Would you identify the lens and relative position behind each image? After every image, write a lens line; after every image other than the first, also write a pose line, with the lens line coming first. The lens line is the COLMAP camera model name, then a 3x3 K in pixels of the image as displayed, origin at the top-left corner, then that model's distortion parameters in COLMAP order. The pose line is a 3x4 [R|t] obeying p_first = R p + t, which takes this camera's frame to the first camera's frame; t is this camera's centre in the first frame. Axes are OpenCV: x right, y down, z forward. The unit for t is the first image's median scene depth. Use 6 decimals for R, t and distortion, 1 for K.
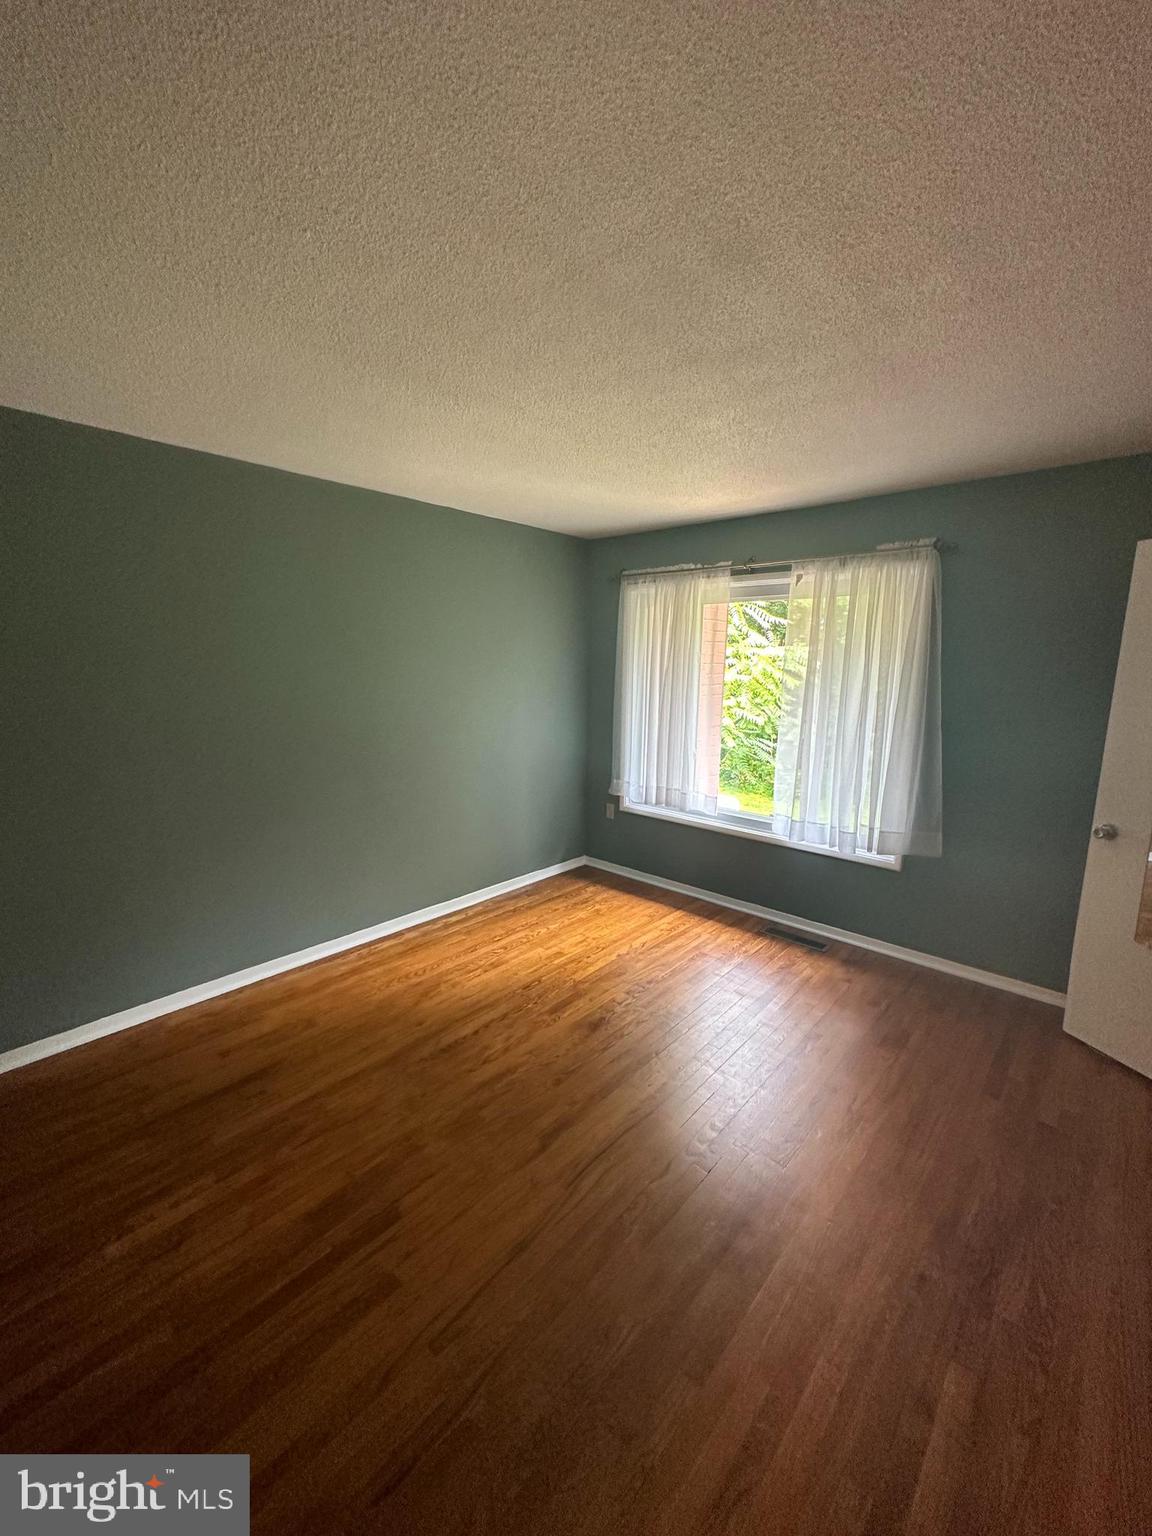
lens RADIAL K [[612.2, 0, 576.2], [0, 612.2, 767.0], [0, 0, 1]] dist [-0.009908, 0.000590]
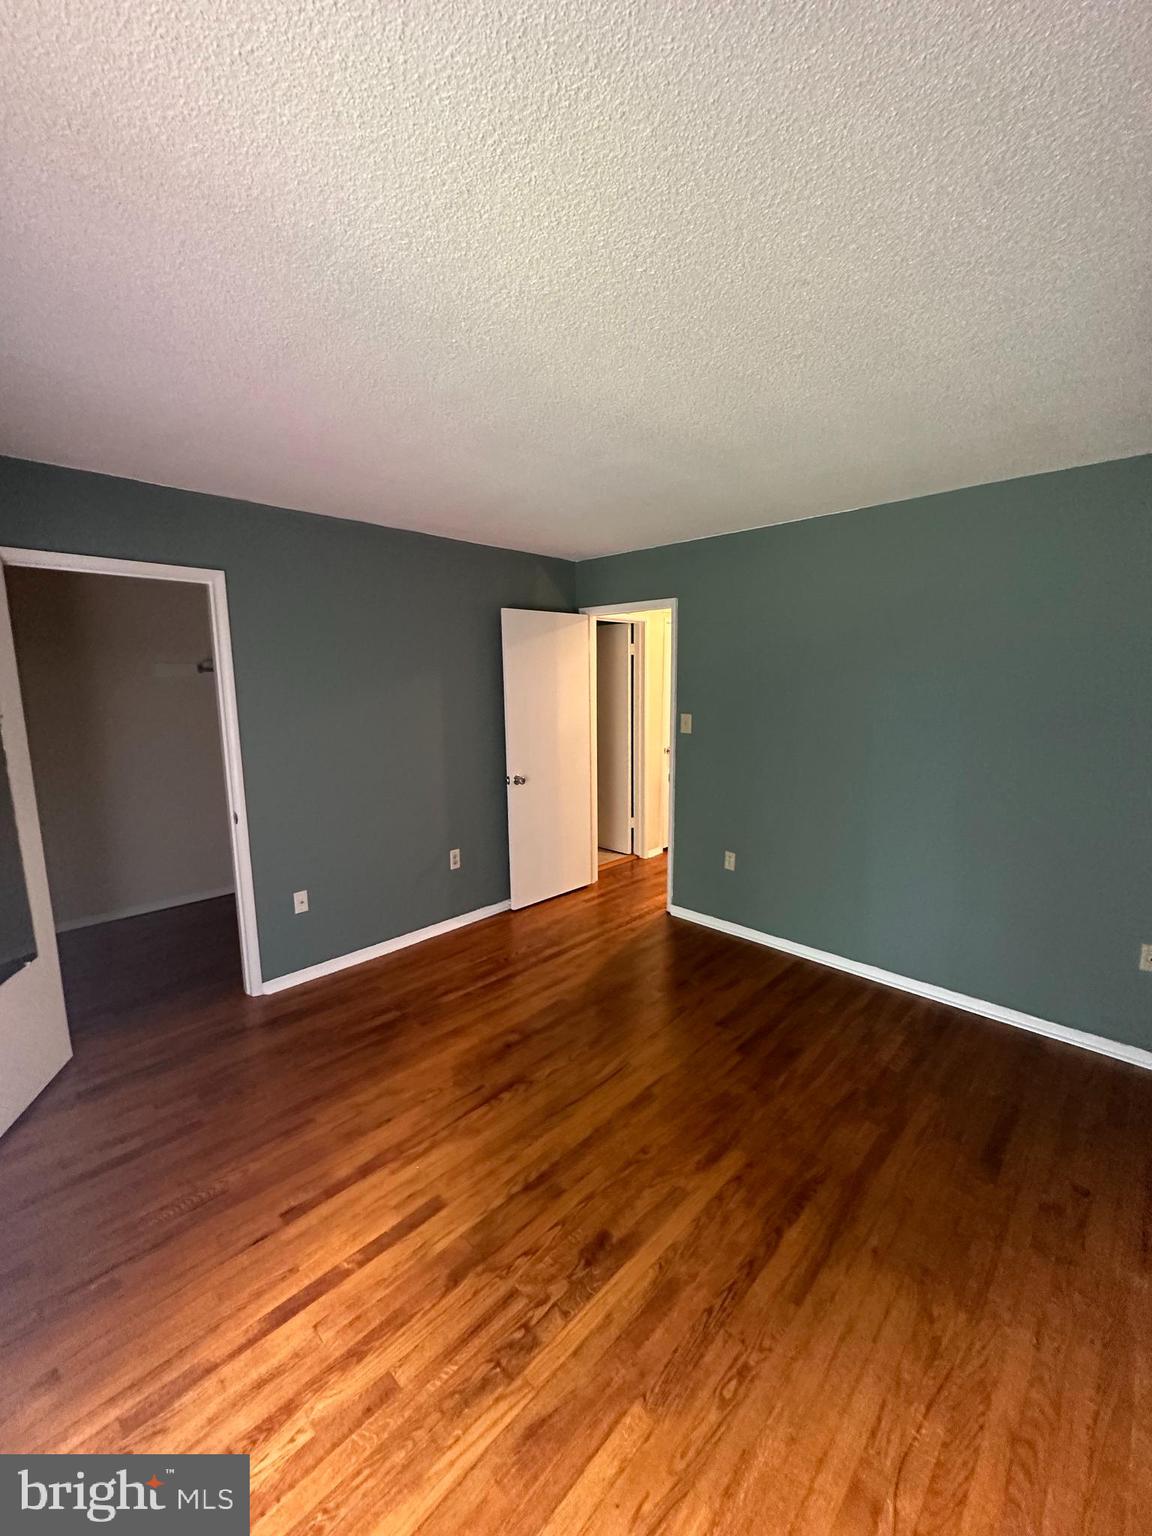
lens RADIAL K [[612.2, 0, 575.9], [0, 612.2, 769.0], [0, 0, 1]] dist [-0.009908, 0.000590]
pose [[-0.999340, -0.012620, 0.034075, 0.042536], [-0.001061, 0.947487, 0.319793, -0.261870], [-0.036321, 0.319546, -0.946874, 1.453204]]
